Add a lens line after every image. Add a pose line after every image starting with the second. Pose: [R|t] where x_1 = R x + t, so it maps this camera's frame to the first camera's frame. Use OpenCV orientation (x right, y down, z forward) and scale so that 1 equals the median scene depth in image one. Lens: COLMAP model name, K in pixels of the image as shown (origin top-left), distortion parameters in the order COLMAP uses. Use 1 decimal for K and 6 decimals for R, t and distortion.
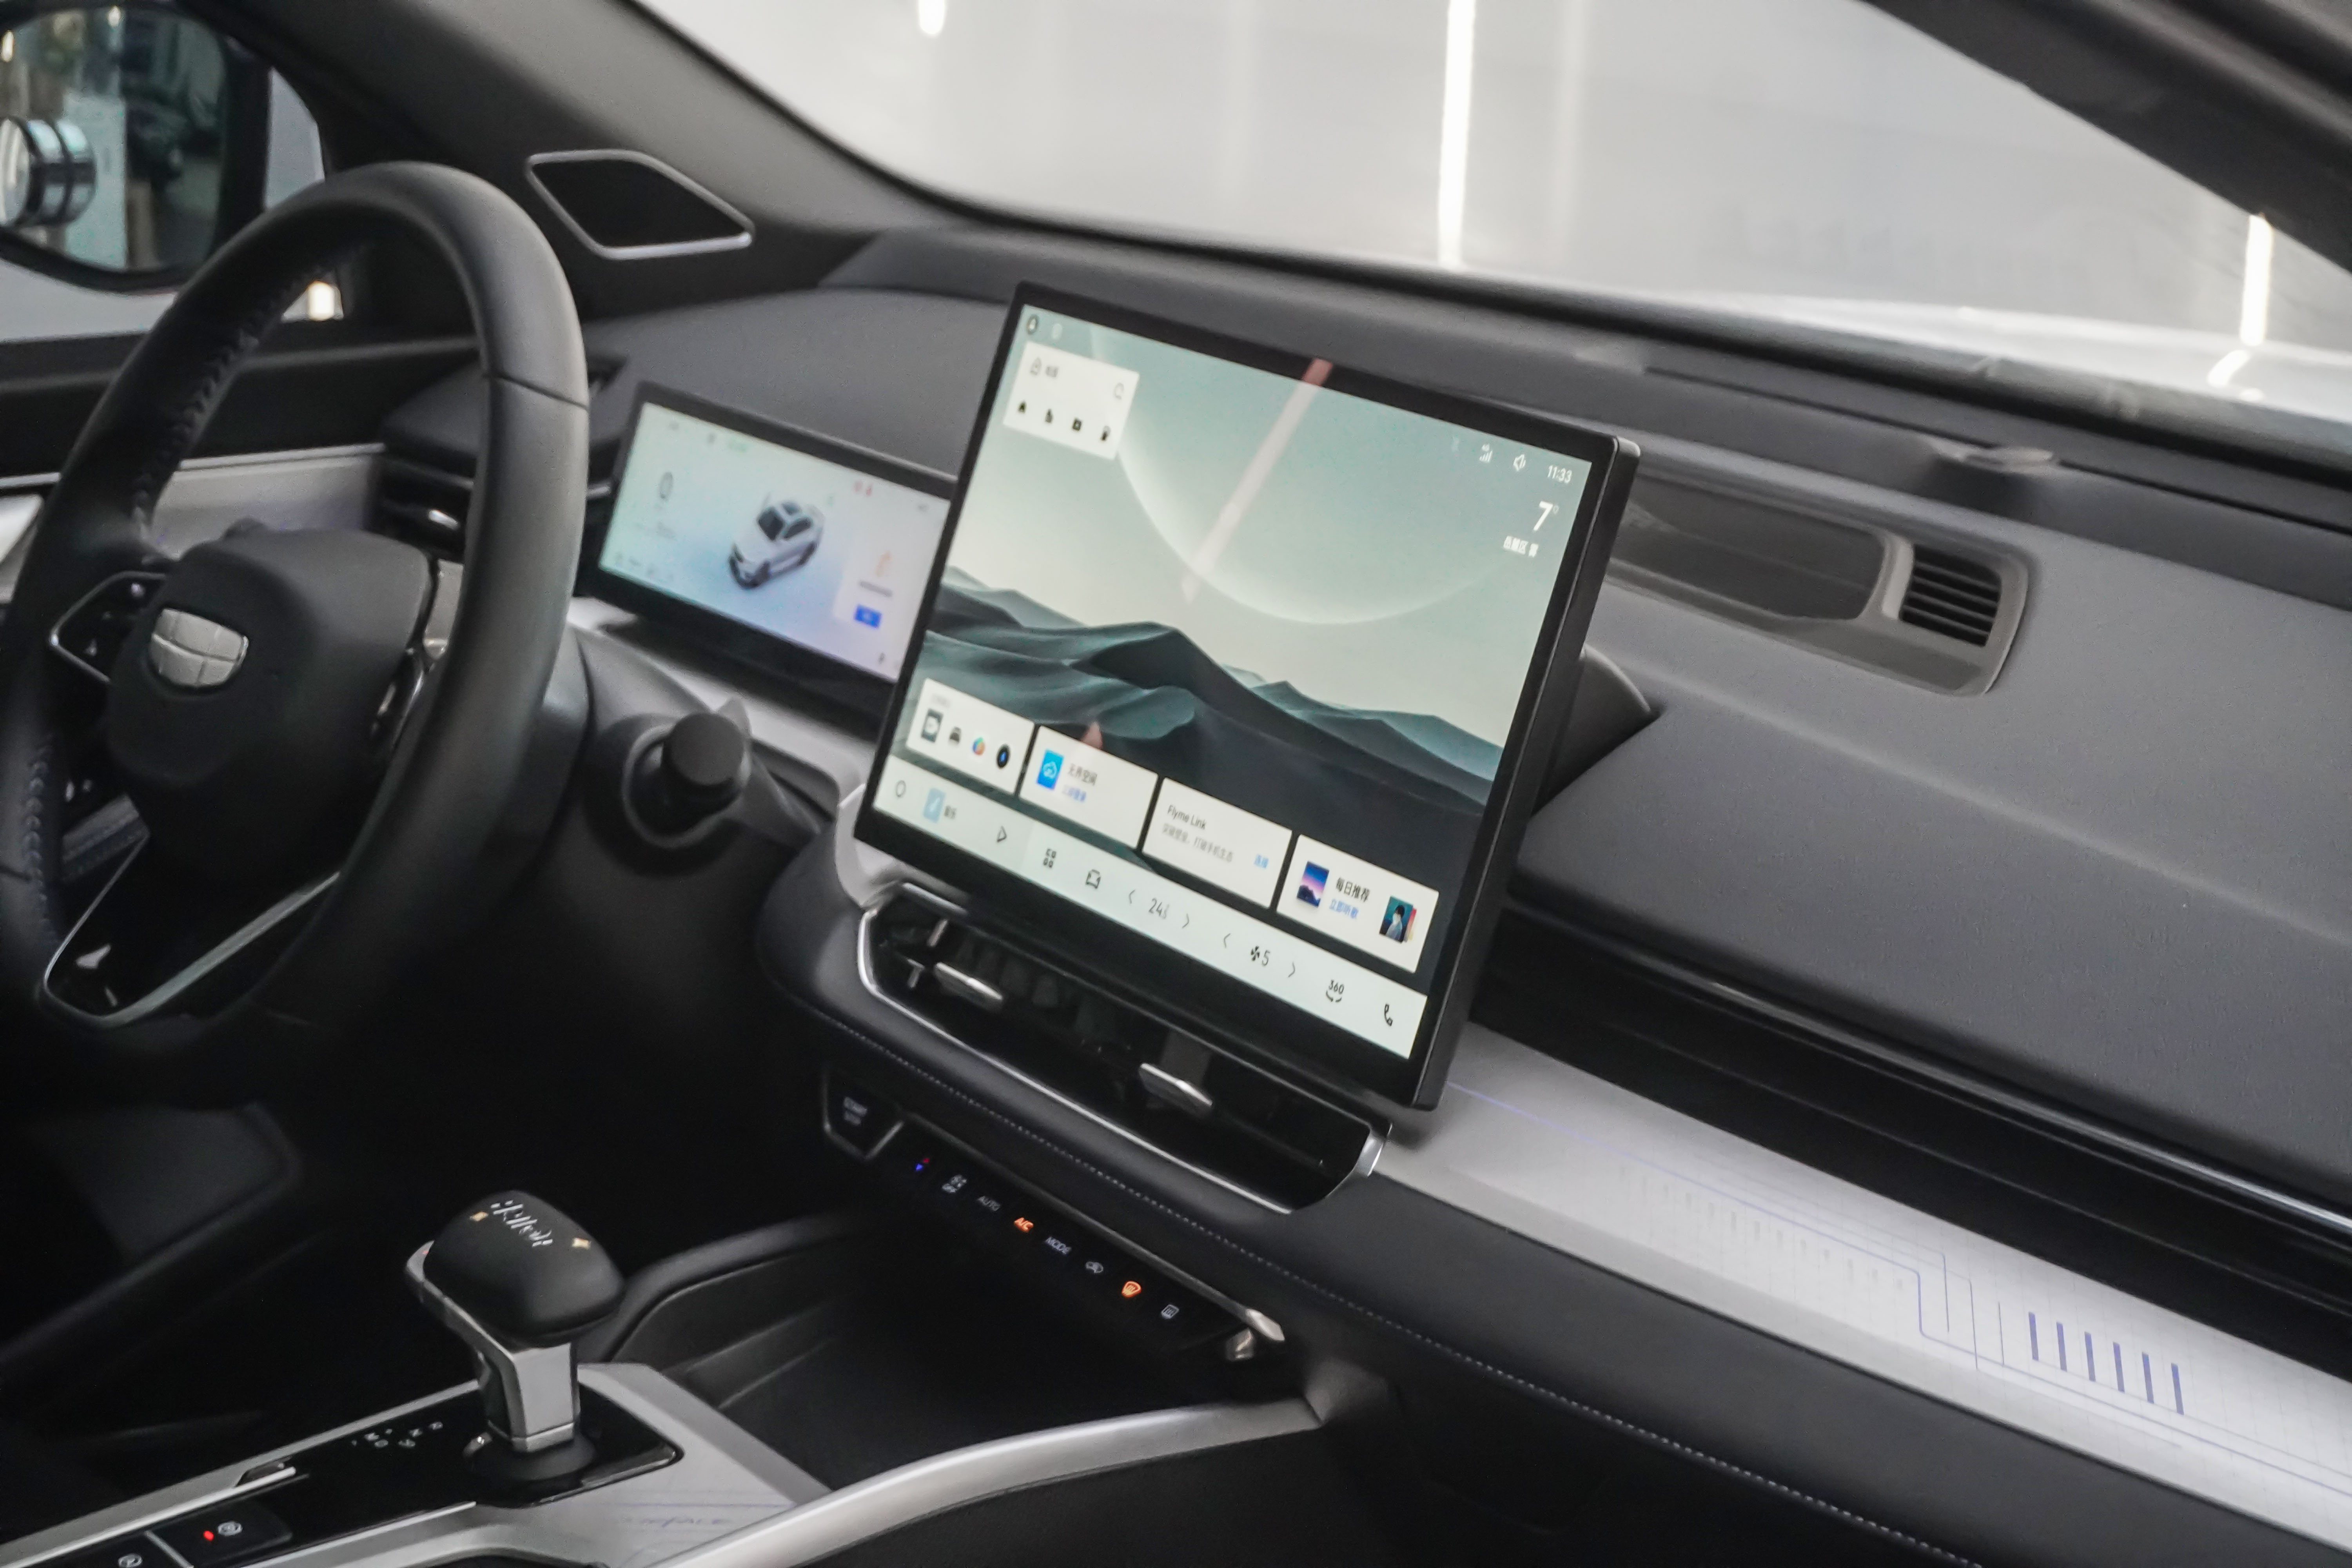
lens RADIAL K [[4694.8, 0, 1178.3], [0, 4694.8, 776.0], [0, 0, 1]] dist [0.057490, 0.000000]
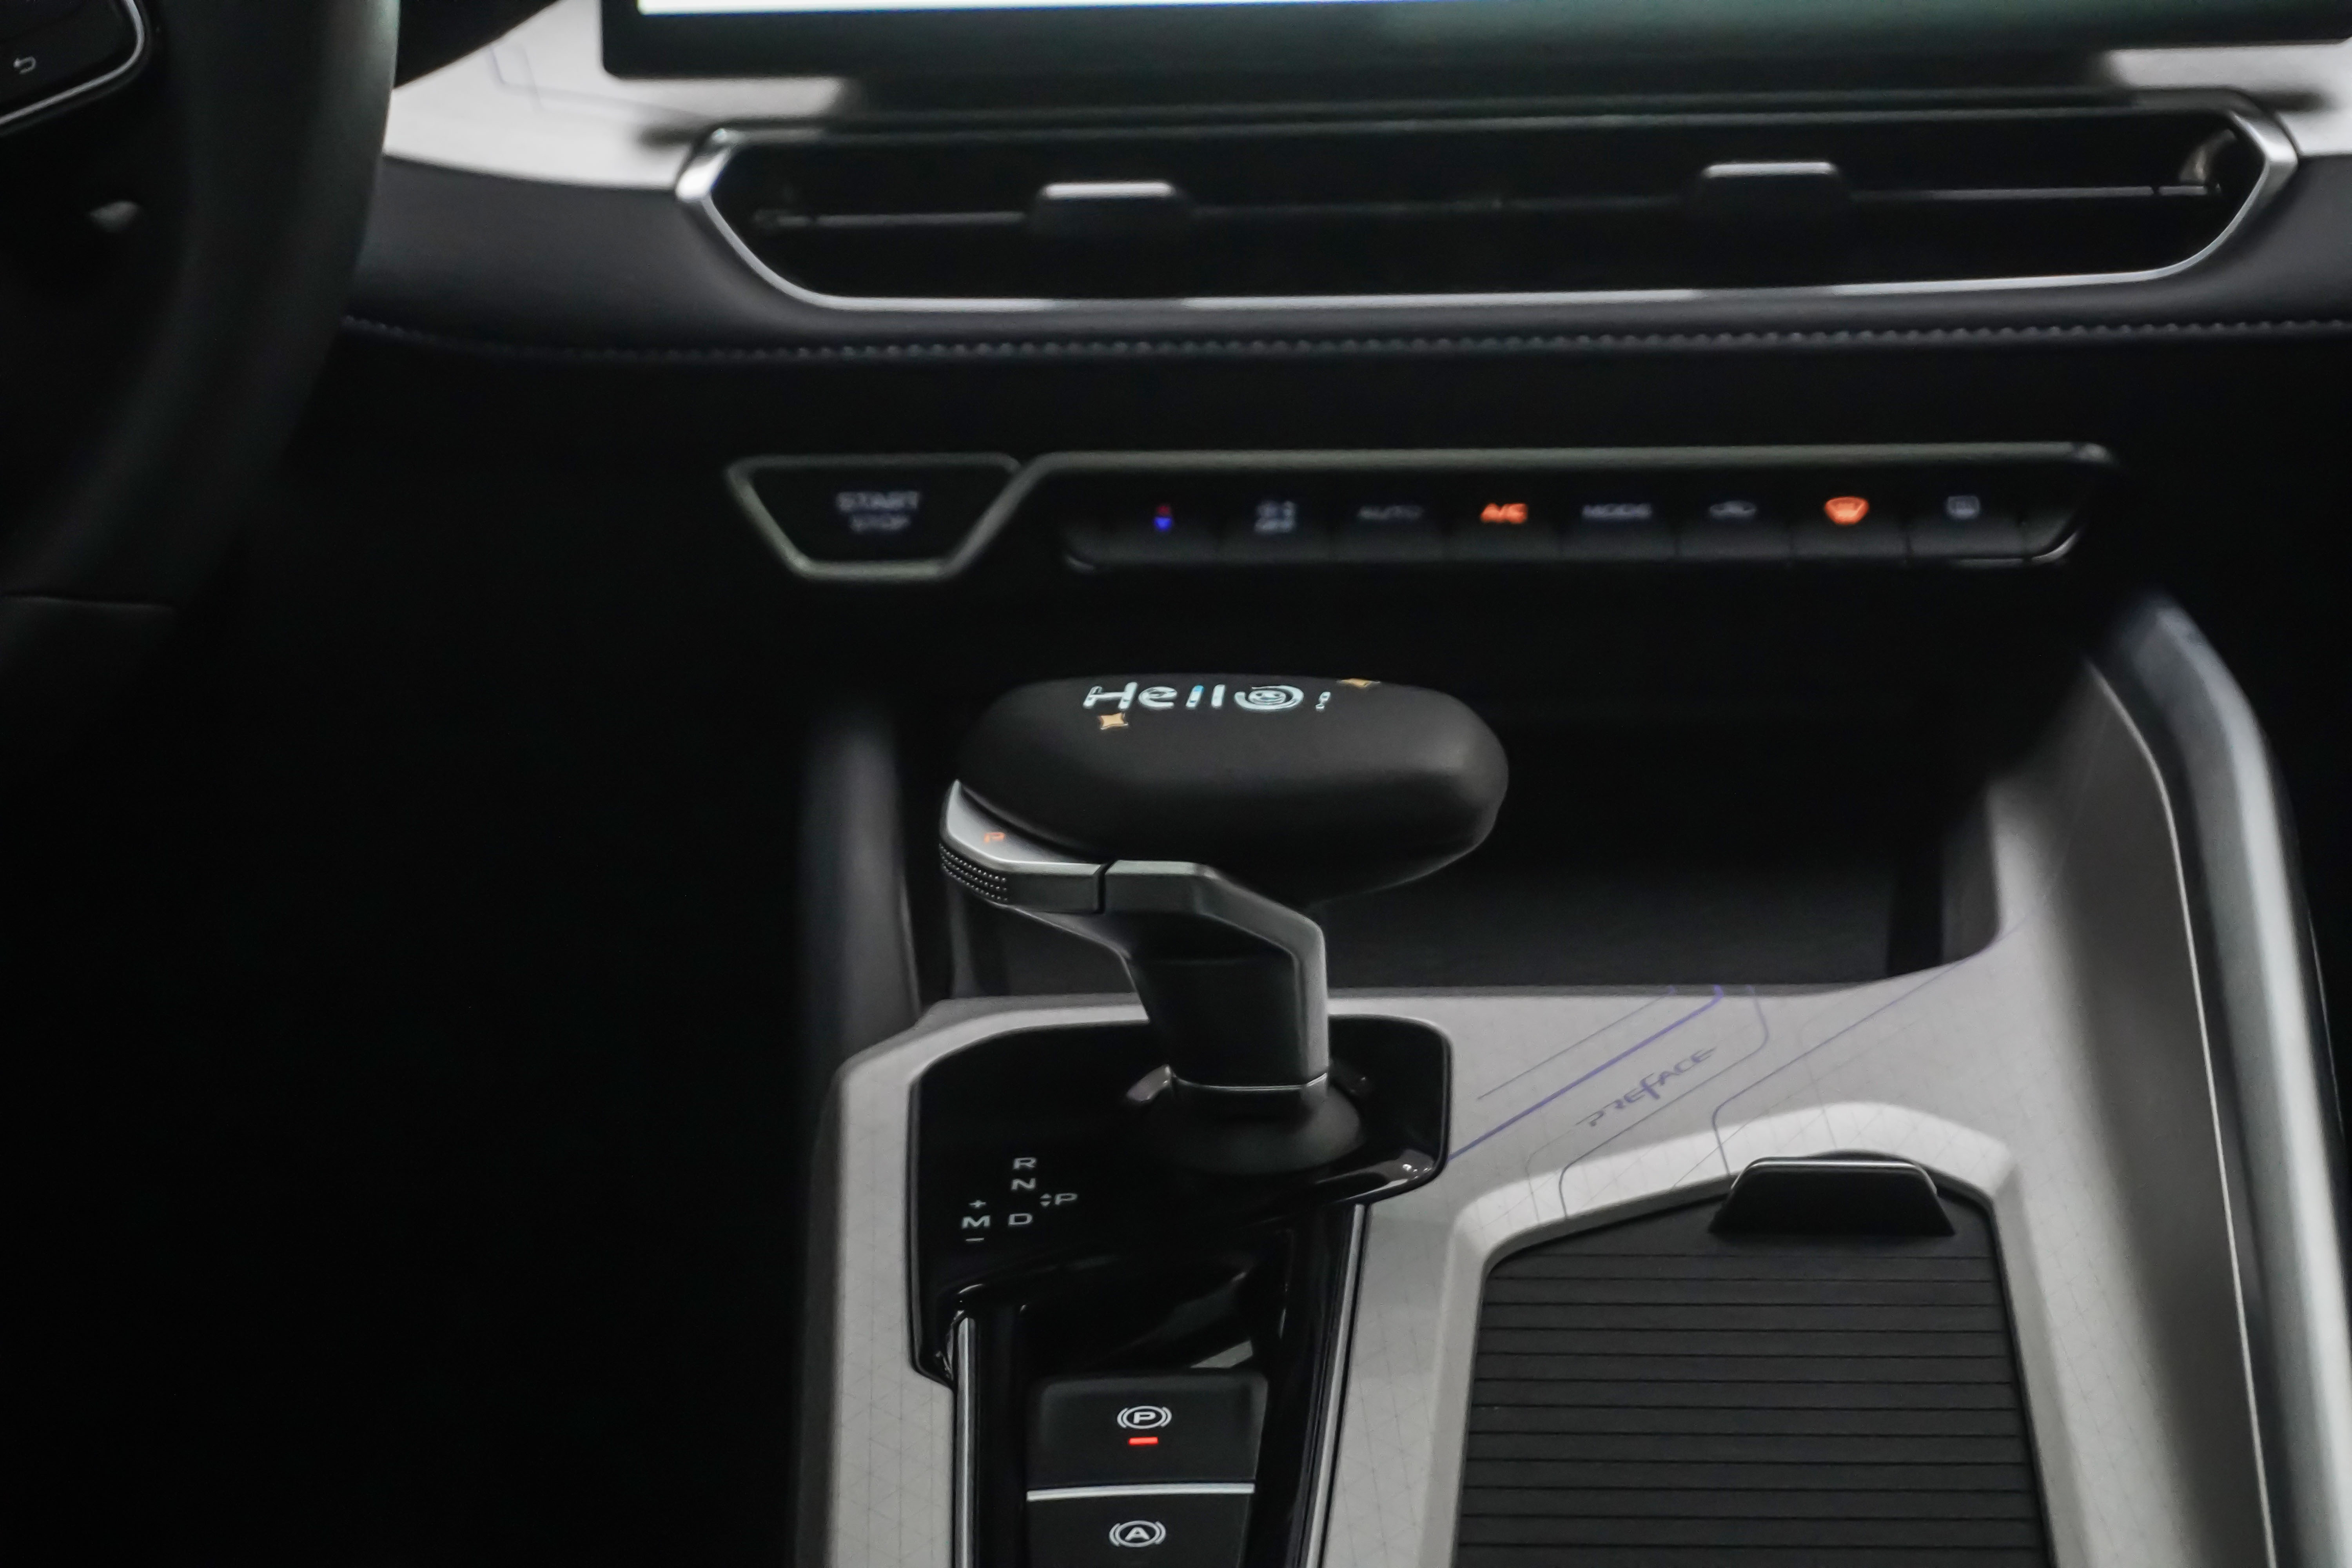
lens RADIAL K [[4957.8, 0, 1130.7], [0, 4957.8, 776.8], [0, 0, 1]] dist [0.041663, 0.000000]
pose [[0.585841, -0.300528, 0.752644, -0.529415], [0.247350, 0.950695, 0.187077, -0.003194], [-0.771757, 0.076569, 0.631292, 0.614114]]
